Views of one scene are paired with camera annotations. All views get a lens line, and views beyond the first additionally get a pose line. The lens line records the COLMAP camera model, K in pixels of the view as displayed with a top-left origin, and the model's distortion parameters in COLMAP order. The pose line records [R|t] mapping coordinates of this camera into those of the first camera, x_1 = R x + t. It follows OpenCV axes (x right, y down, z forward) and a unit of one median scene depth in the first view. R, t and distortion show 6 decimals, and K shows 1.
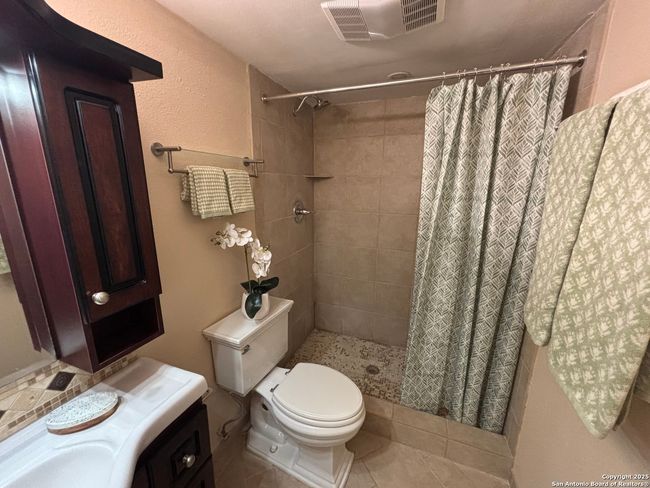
lens RADIAL K [[261.2, 0, 323.4], [0, 261.2, 245.1], [0, 0, 1]] dist [0.000140, -0.000125]
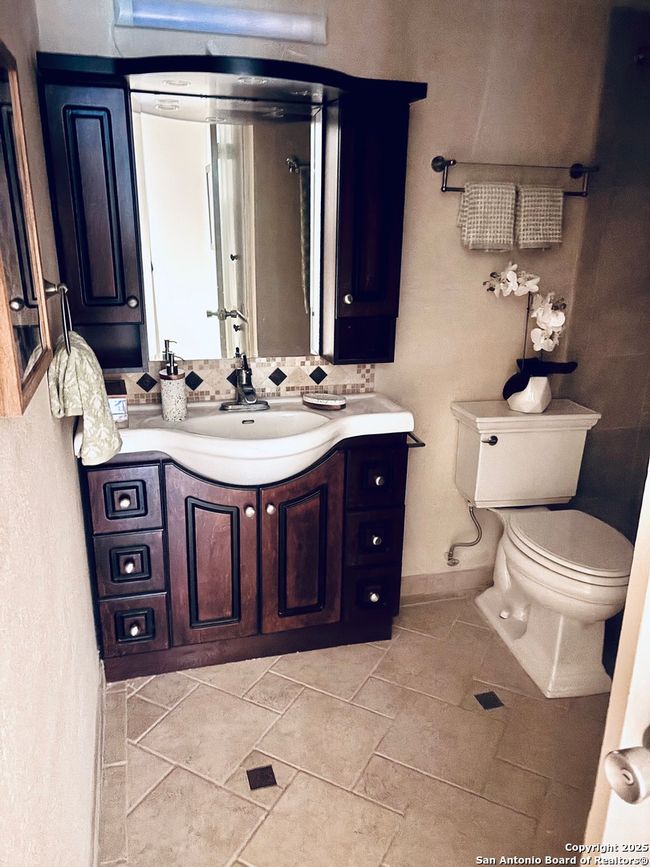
lens RADIAL K [[671.9, 0, 324.5], [0, 671.9, 447.0], [0, 0, 1]] dist [0.053620, -0.000019]
pose [[0.607352, 0.259251, -0.750941, 0.813863], [-0.189817, 0.965233, 0.179710, 0.161211], [0.771422, 0.033394, 0.635447, -0.532141]]
